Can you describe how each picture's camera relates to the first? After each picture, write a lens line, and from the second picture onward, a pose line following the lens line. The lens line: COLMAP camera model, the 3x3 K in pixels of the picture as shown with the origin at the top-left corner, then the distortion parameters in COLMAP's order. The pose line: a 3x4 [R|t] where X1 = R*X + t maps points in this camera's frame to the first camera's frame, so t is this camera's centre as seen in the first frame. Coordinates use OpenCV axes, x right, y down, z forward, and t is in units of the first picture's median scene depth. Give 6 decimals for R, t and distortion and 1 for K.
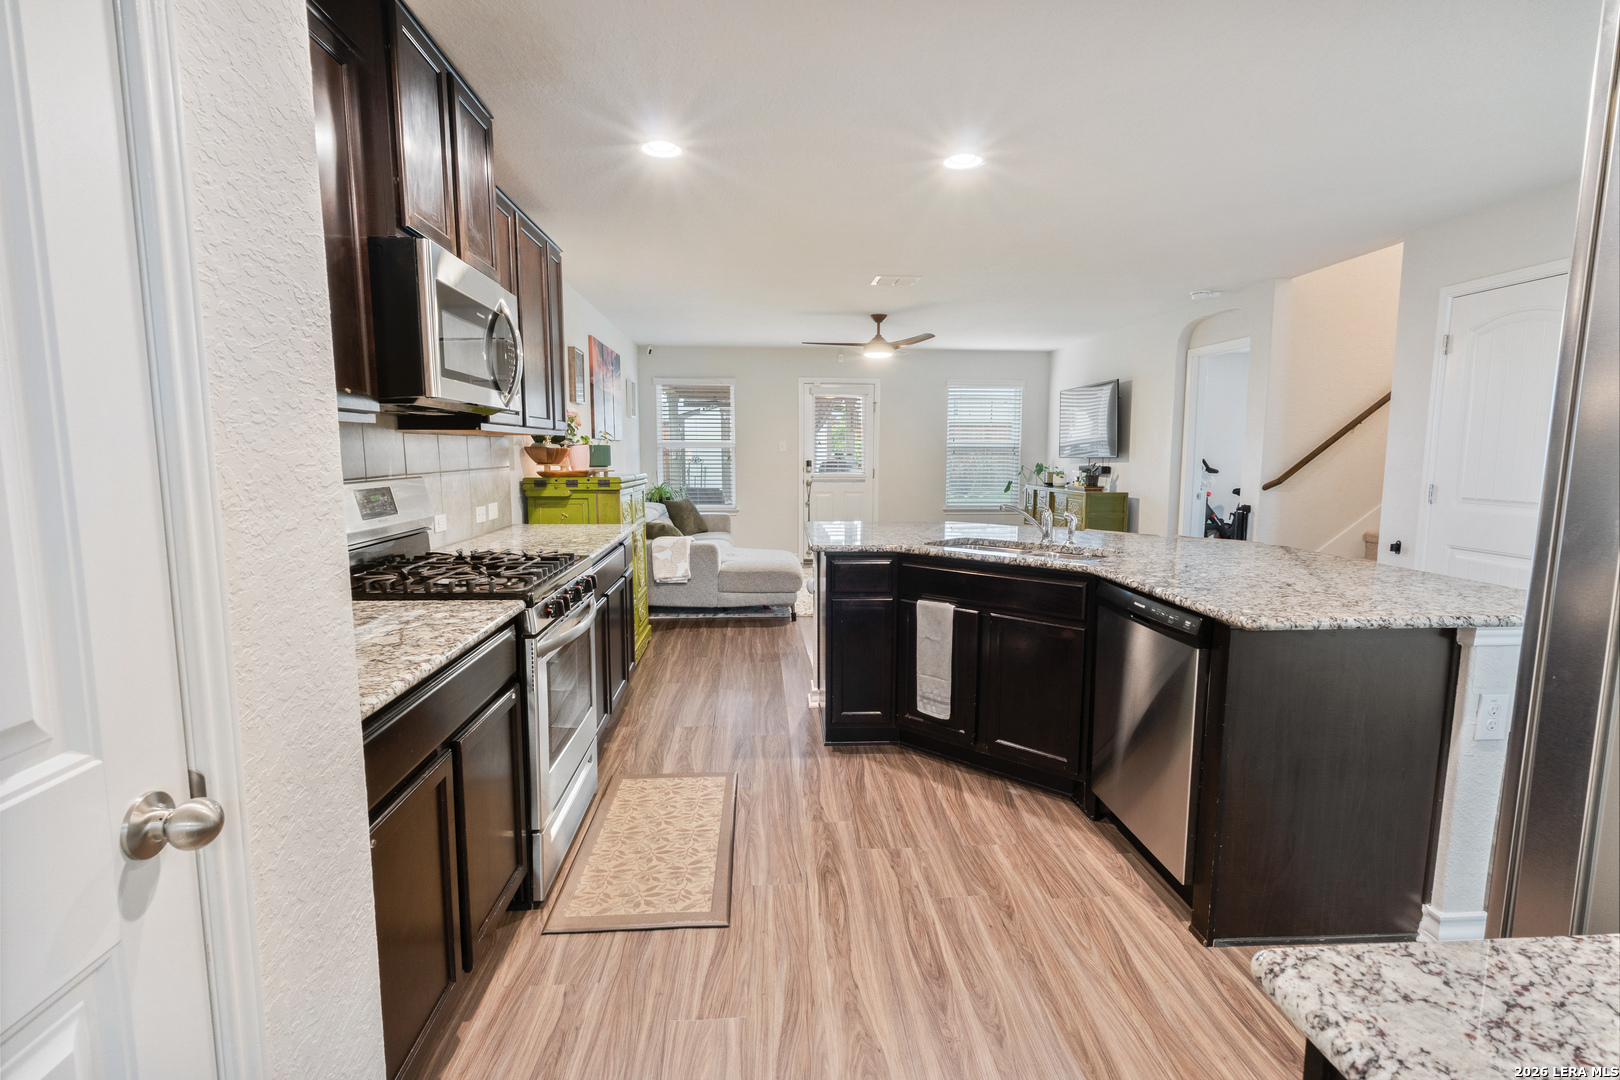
lens RADIAL K [[771.5, 0, 818.9], [0, 771.5, 543.7], [0, 0, 1]] dist [-0.003204, -0.000007]
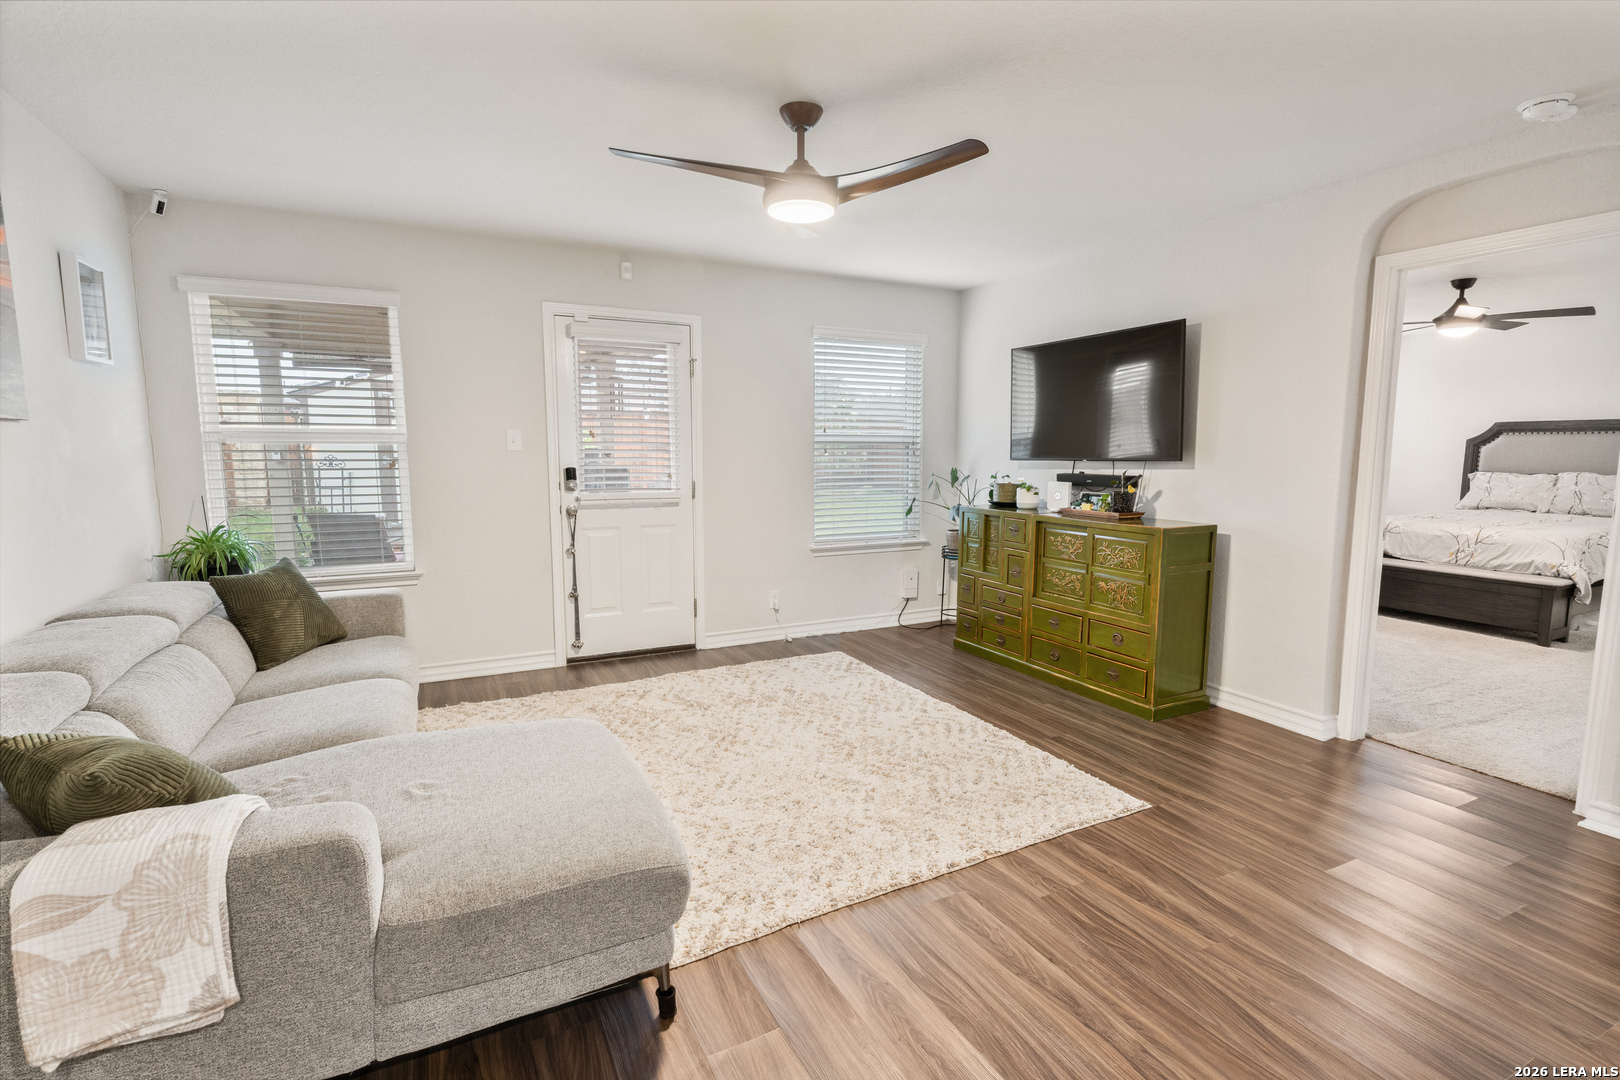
lens RADIAL K [[771.5, 0, 806.5], [0, 771.5, 541.4], [0, 0, 1]] dist [-0.003204, -0.000007]
pose [[0.930225, -0.044305, 0.364305, -0.069207], [0.043670, 0.998996, 0.009985, -0.071993], [-0.364381, 0.006621, 0.931226, 0.588633]]
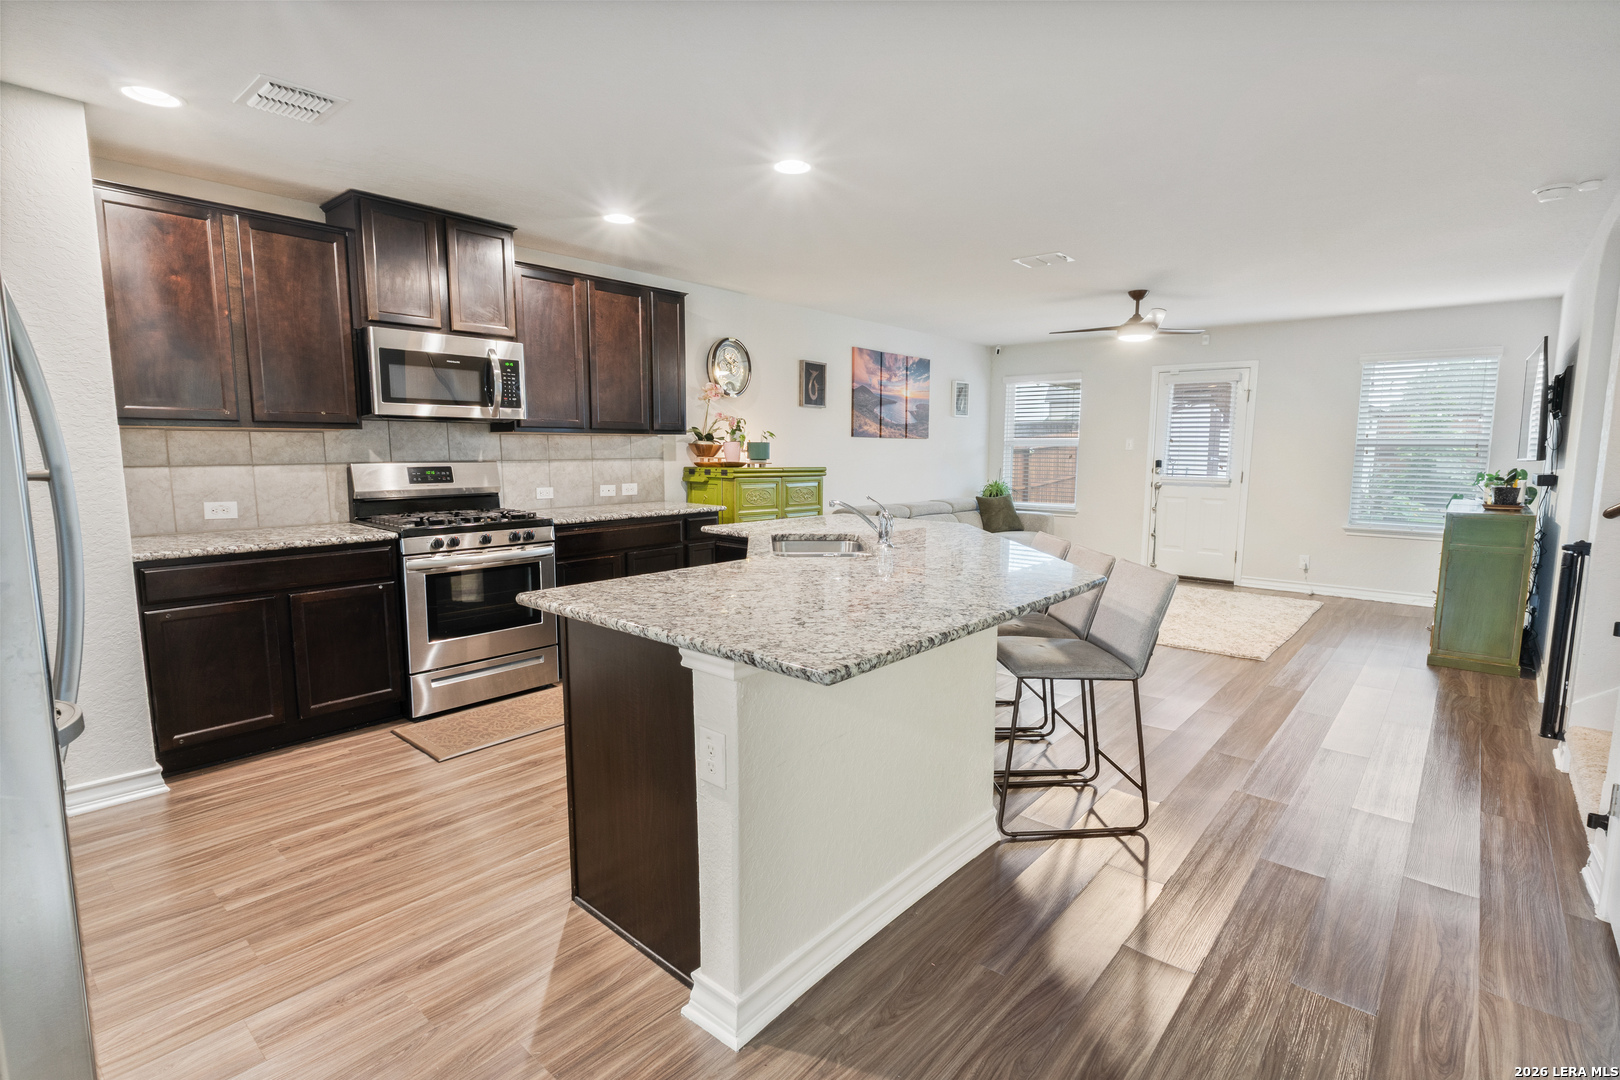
lens RADIAL K [[771.5, 0, 805.8], [0, 771.5, 537.7], [0, 0, 1]] dist [-0.003204, -0.000007]
pose [[0.699006, 0.085411, -0.709997, 0.418993], [-0.089975, 0.995456, 0.031169, -0.014257], [0.709433, 0.042094, 0.703514, 0.129880]]
